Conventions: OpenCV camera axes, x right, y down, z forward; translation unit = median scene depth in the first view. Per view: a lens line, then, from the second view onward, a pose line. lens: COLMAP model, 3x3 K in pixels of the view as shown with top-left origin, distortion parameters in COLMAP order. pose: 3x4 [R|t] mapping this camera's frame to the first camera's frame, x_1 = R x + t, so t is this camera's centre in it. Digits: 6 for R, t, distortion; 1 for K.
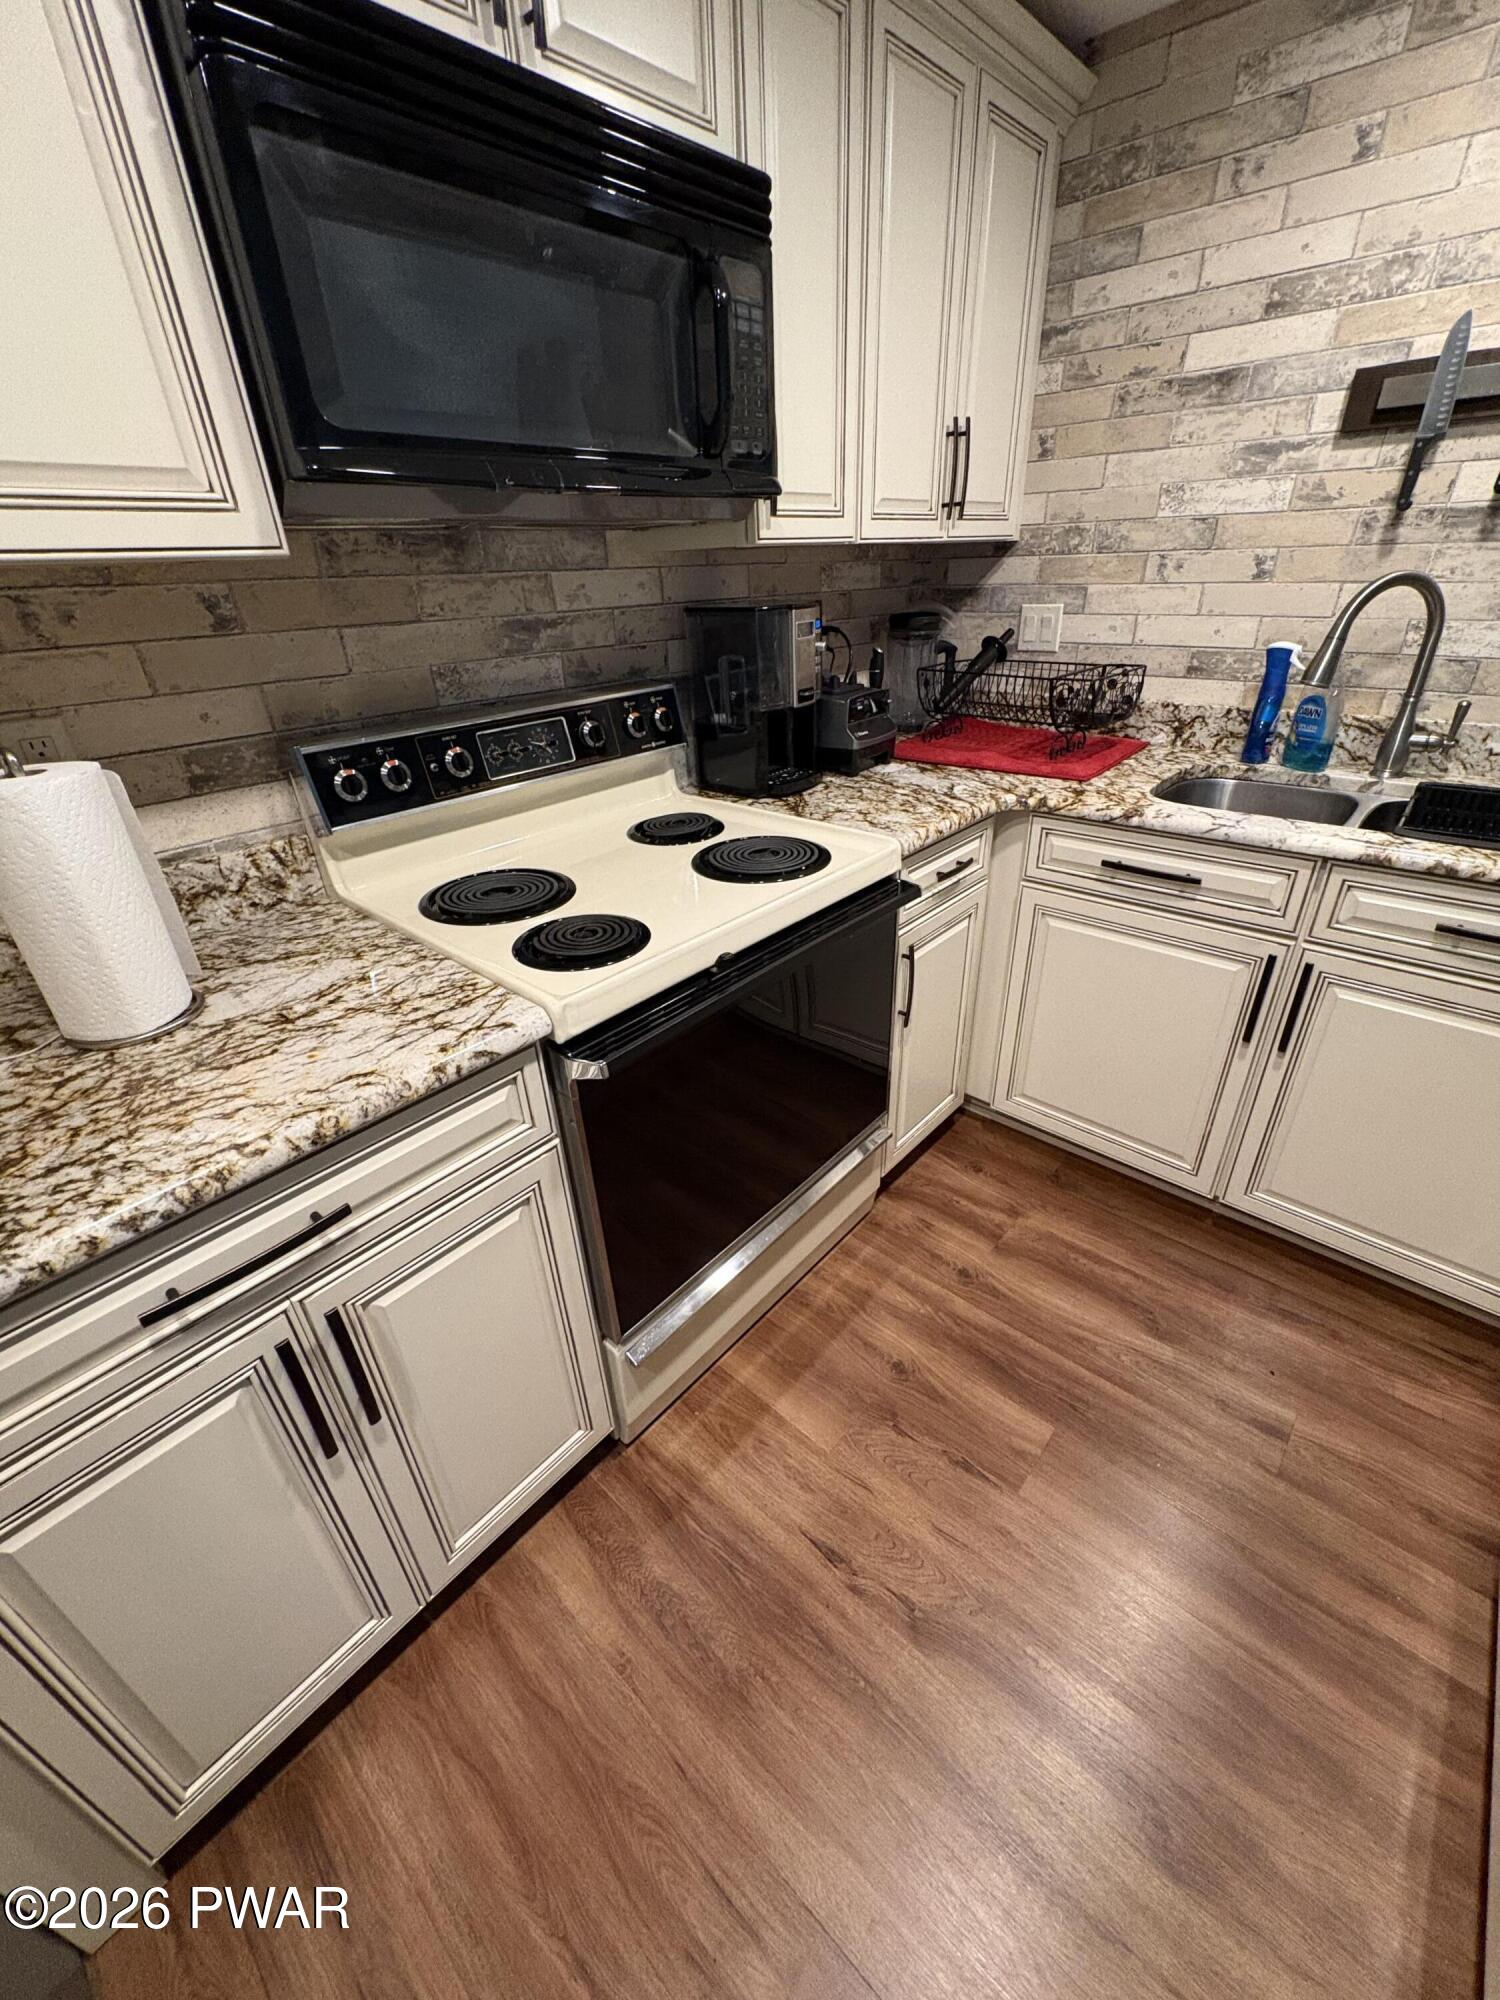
lens RADIAL K [[804.4, 0, 750.2], [0, 804.4, 994.9], [0, 0, 1]] dist [-0.004010, 0.002117]
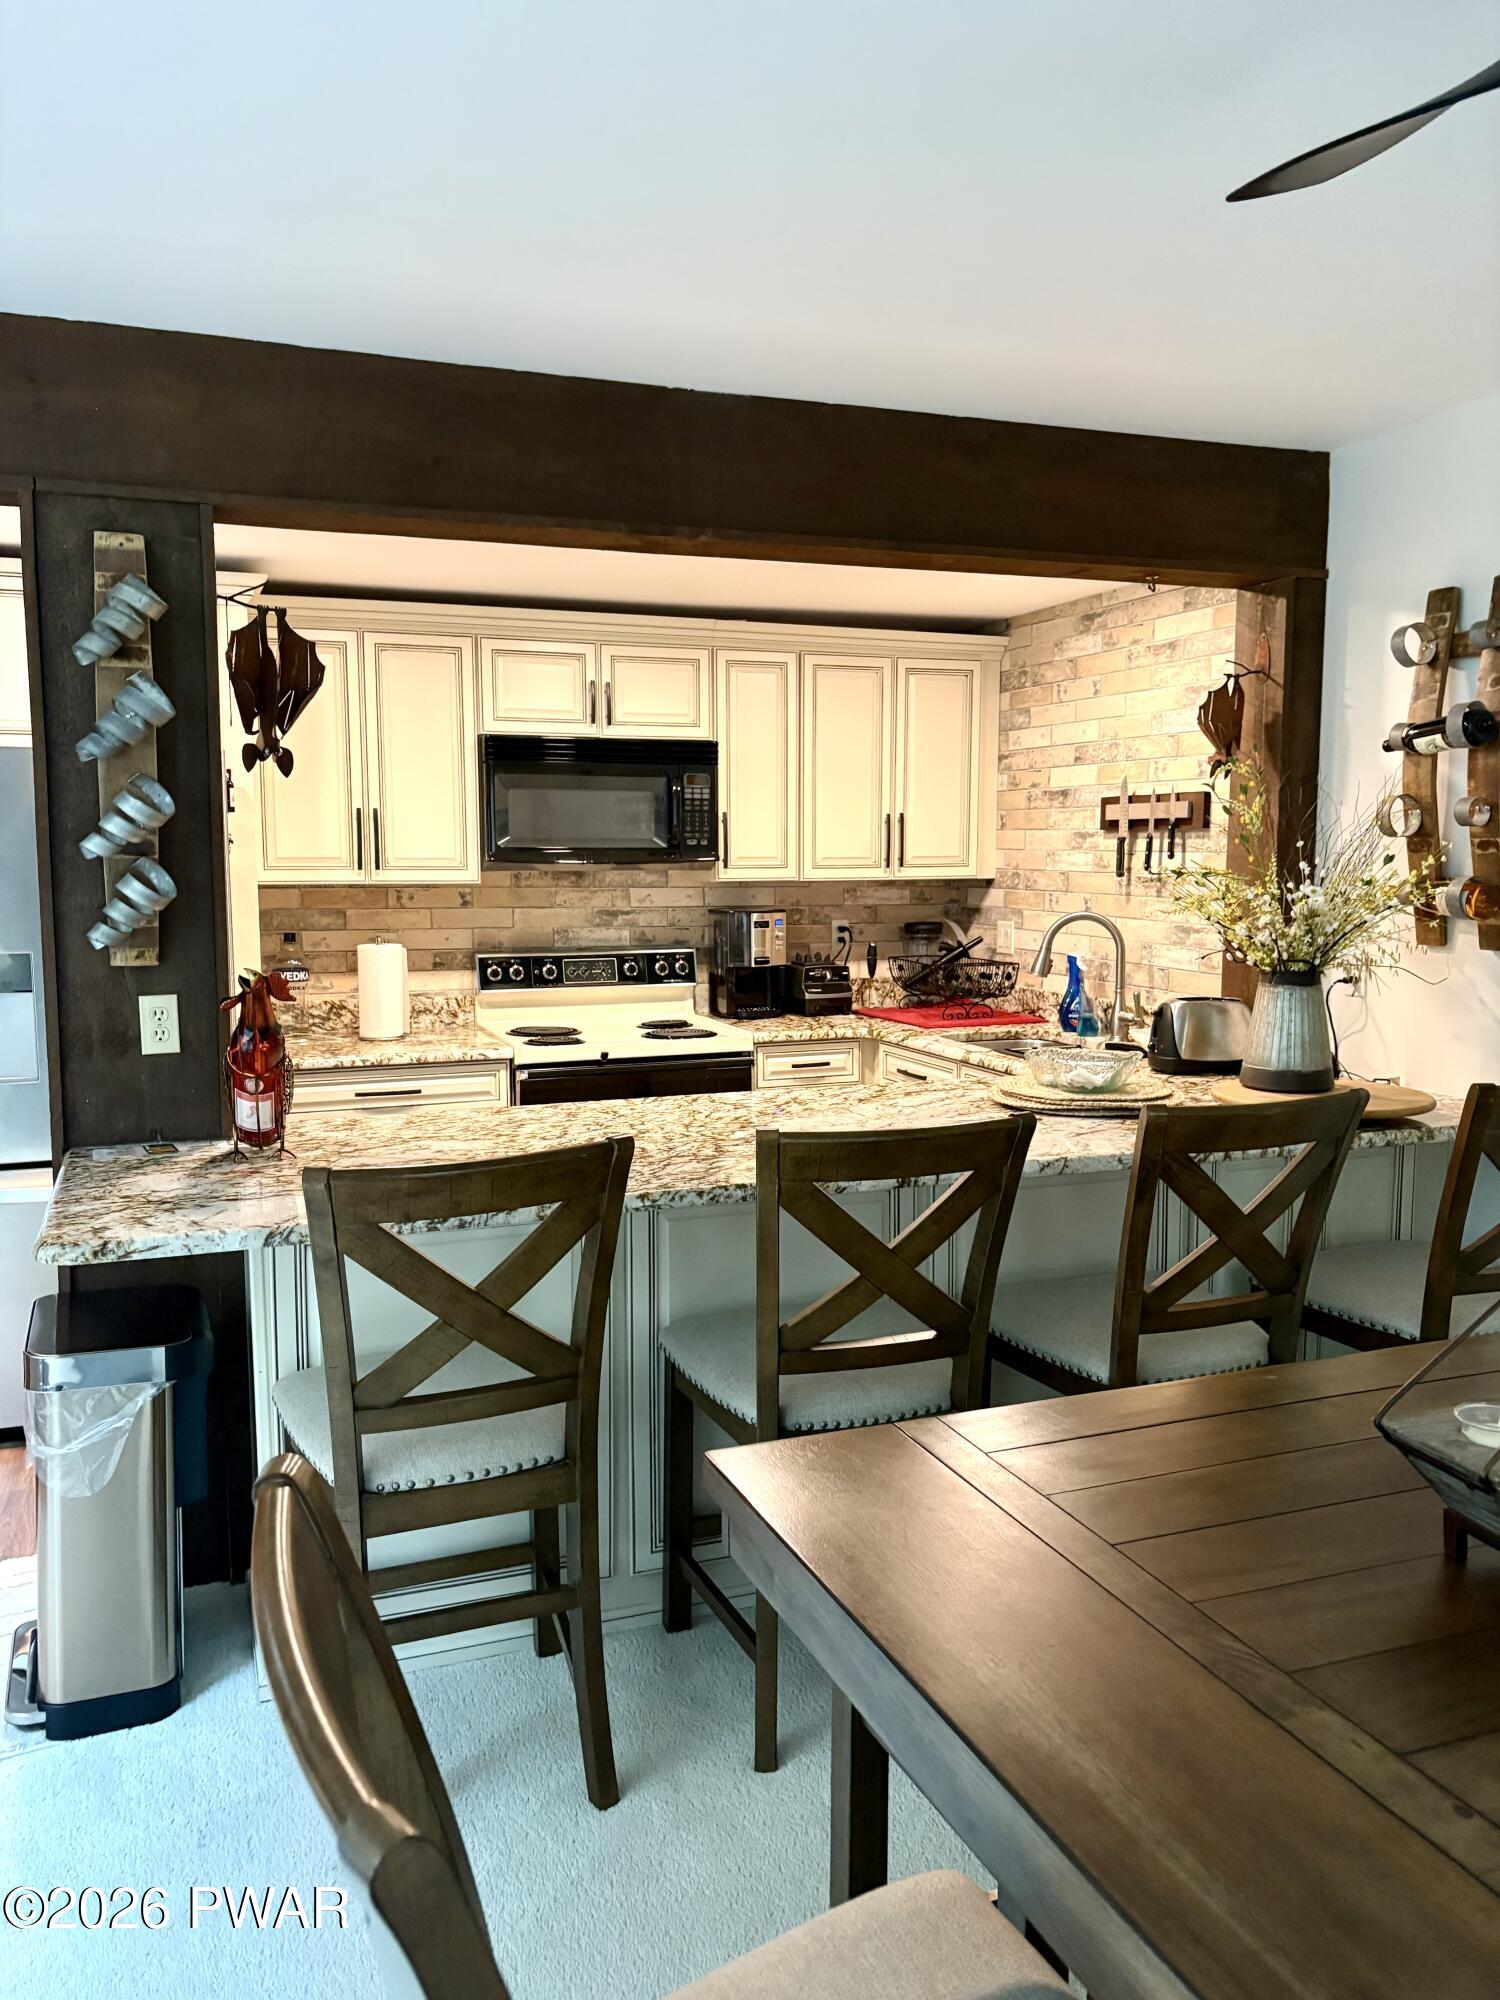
lens RADIAL K [[1515.6, 0, 754.5], [0, 1515.6, 1012.8], [0, 0, 1]] dist [0.043479, -0.044451]
pose [[0.891920, 0.082753, -0.444556, 1.505003], [-0.241078, 0.918765, -0.312654, 0.728239], [0.382570, 0.386035, 0.839415, -1.634851]]
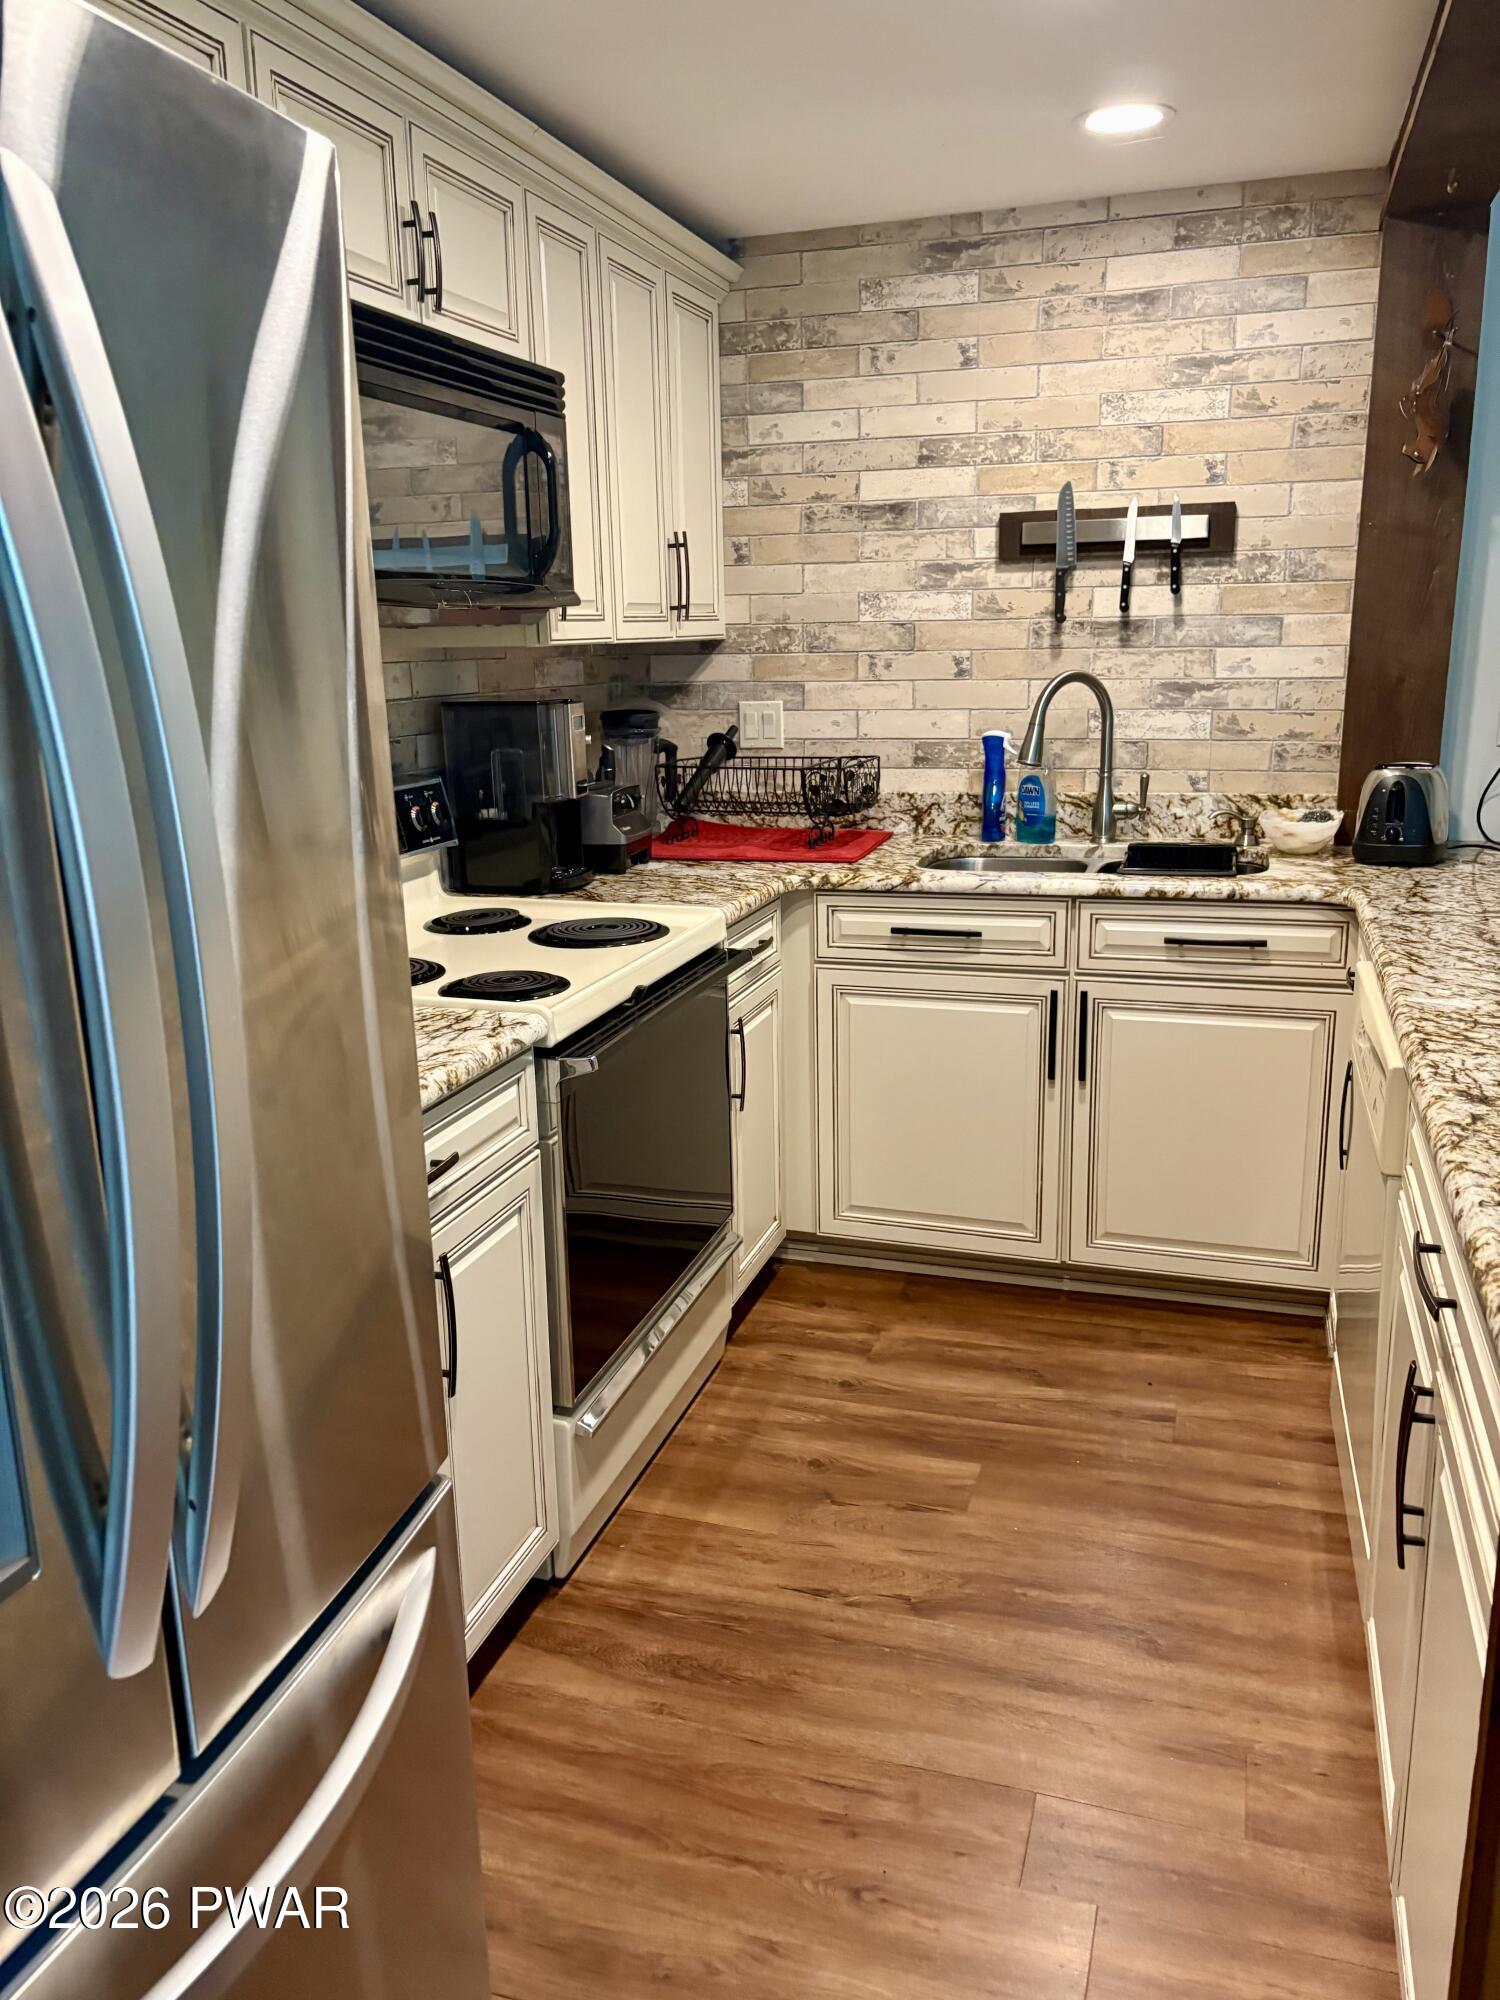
lens RADIAL K [[1515.6, 0, 743.3], [0, 1515.6, 979.9], [0, 0, 1]] dist [0.043479, -0.044451]
pose [[0.915803, -0.075170, 0.394530, -0.502628], [0.180933, 0.954218, -0.238184, 0.322469], [-0.358564, 0.289513, 0.887476, -0.624789]]
